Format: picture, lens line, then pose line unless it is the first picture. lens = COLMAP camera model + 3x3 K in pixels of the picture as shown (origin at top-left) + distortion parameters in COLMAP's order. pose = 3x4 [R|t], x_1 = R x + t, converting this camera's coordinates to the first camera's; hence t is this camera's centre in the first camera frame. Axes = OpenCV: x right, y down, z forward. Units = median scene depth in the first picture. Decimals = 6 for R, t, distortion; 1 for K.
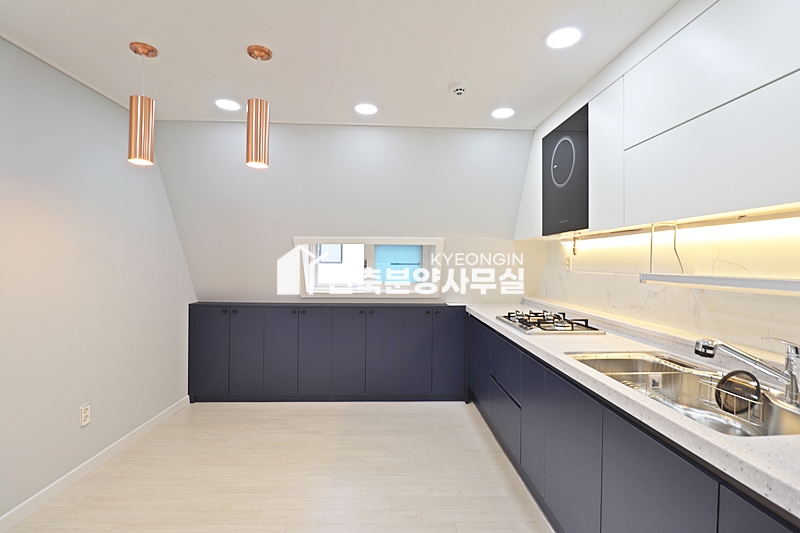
lens RADIAL K [[368.0, 0, 397.3], [0, 368.0, 259.8], [0, 0, 1]] dist [-0.003329, -0.010138]
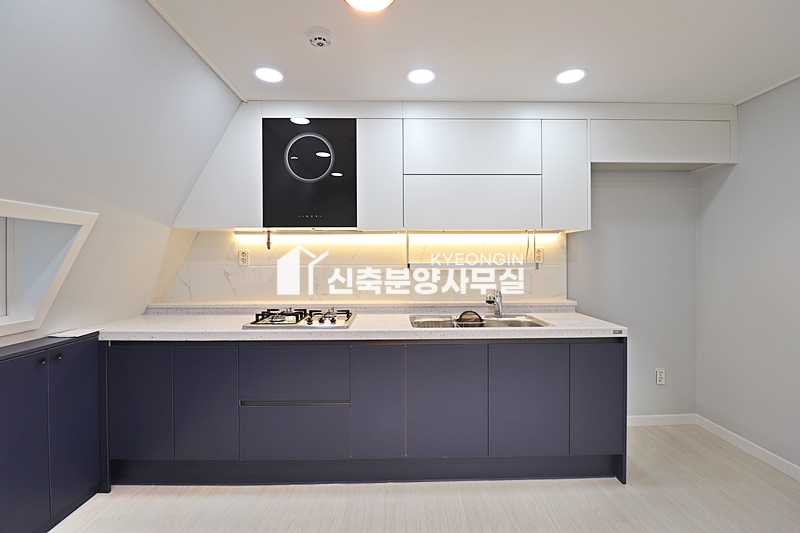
lens RADIAL K [[368.0, 0, 402.4], [0, 368.0, 257.0], [0, 0, 1]] dist [-0.003329, -0.010138]
pose [[0.017246, -0.001139, 0.999851, -0.453489], [0.003135, 0.999994, 0.001085, 0.007607], [-0.999846, 0.003116, 0.017249, 0.582291]]
